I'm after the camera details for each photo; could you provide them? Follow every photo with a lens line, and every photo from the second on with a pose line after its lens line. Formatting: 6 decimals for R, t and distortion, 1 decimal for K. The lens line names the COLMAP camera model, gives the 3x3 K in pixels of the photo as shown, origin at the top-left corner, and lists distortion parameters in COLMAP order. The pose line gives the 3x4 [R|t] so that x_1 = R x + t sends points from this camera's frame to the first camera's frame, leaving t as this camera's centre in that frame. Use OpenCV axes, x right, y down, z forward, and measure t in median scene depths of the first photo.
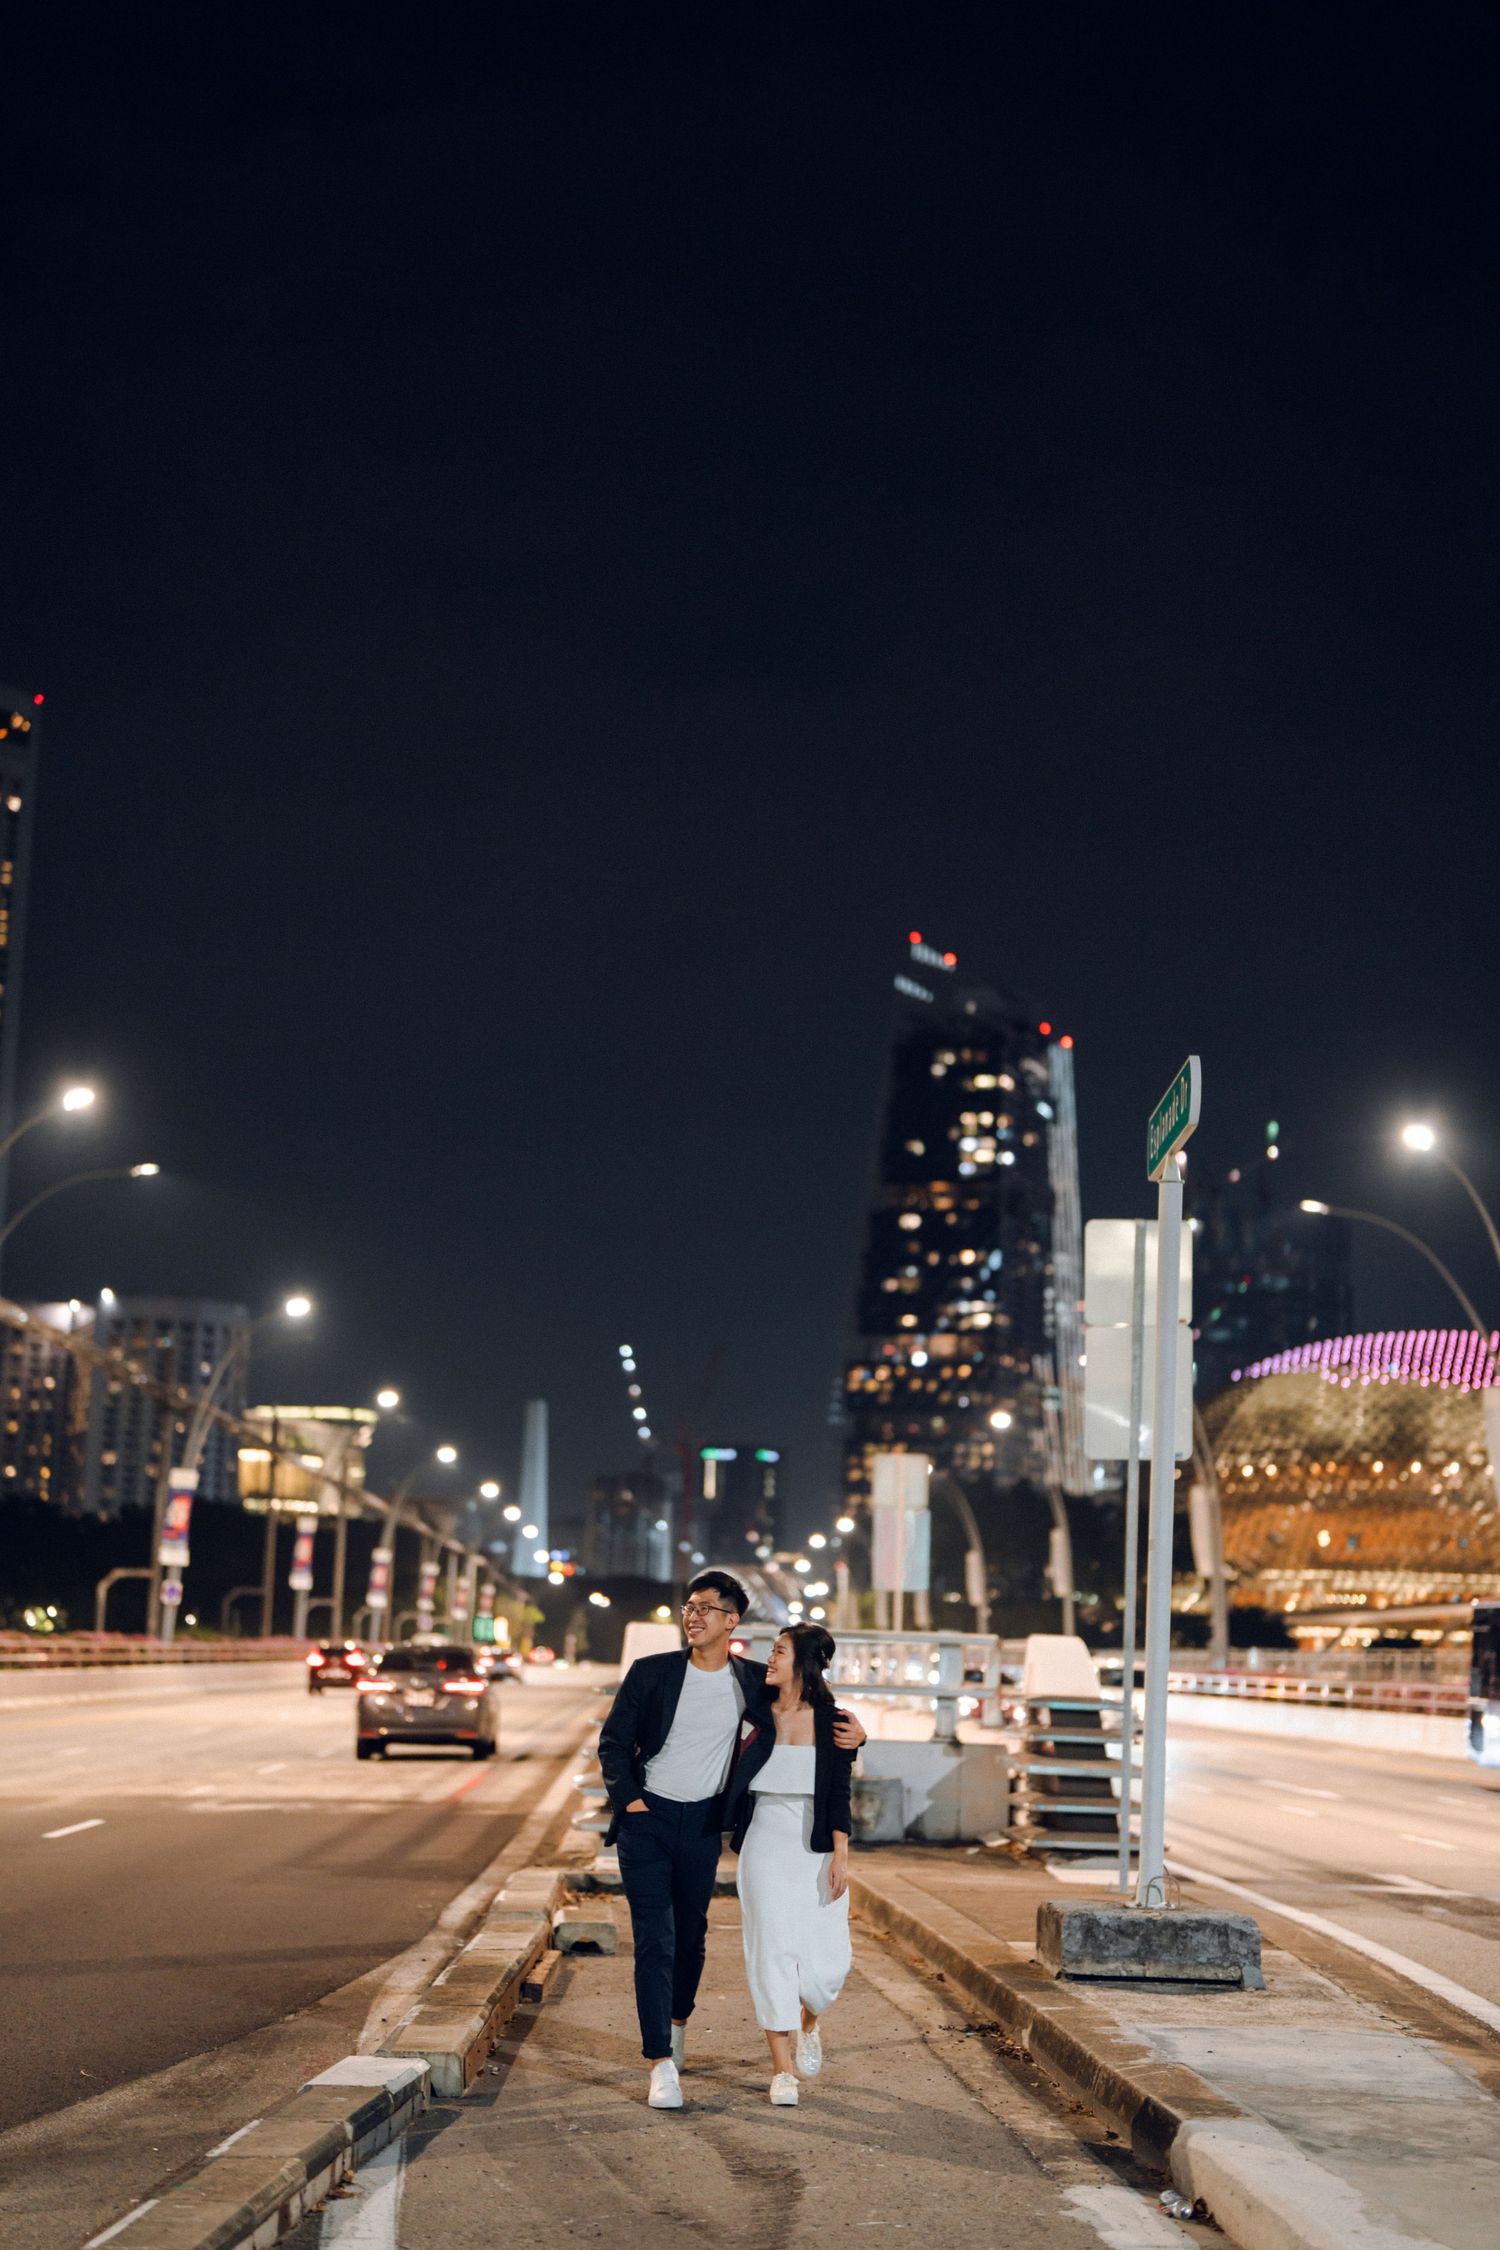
lens RADIAL K [[3221.7, 0, 736.9], [0, 3221.7, 1126.5], [0, 0, 1]] dist [-0.003740, 0.018182]
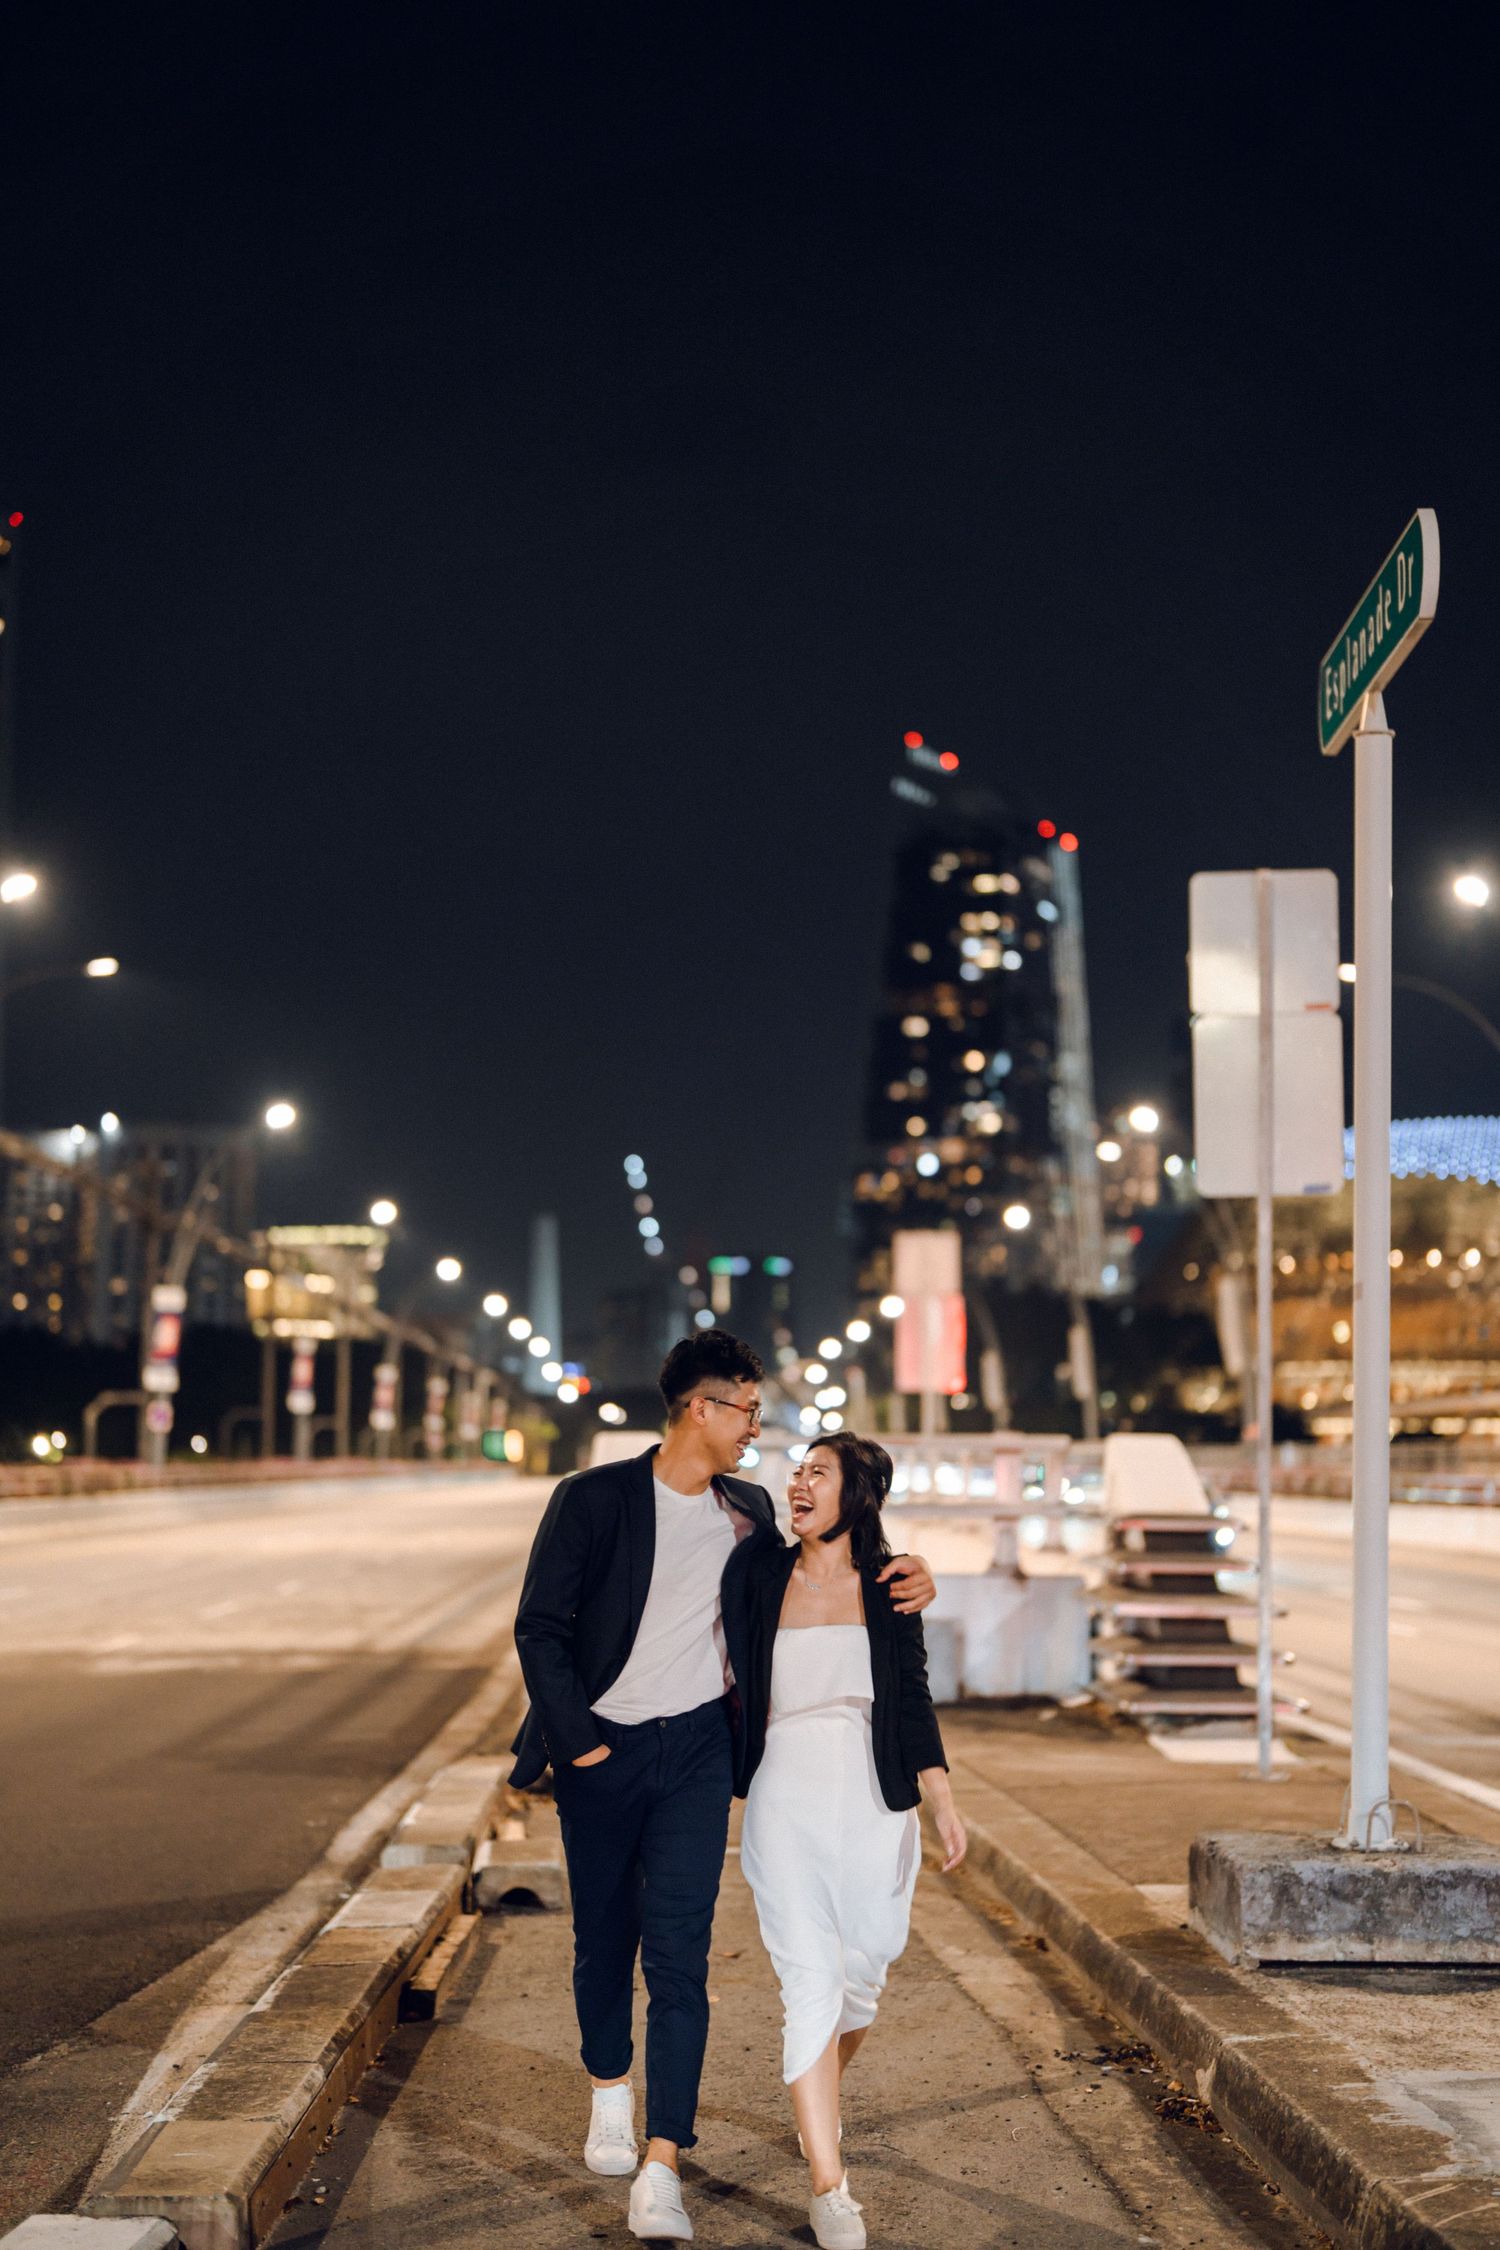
lens RADIAL K [[3136.2, 0, 754.7], [0, 3136.2, 1121.1], [0, 0, 1]] dist [-0.013248, 0.039090]
pose [[0.999646, -0.026431, 0.002967, 0.003269], [0.026234, 0.998214, 0.053664, 0.029710], [-0.004380, -0.053567, 0.998555, 0.188748]]
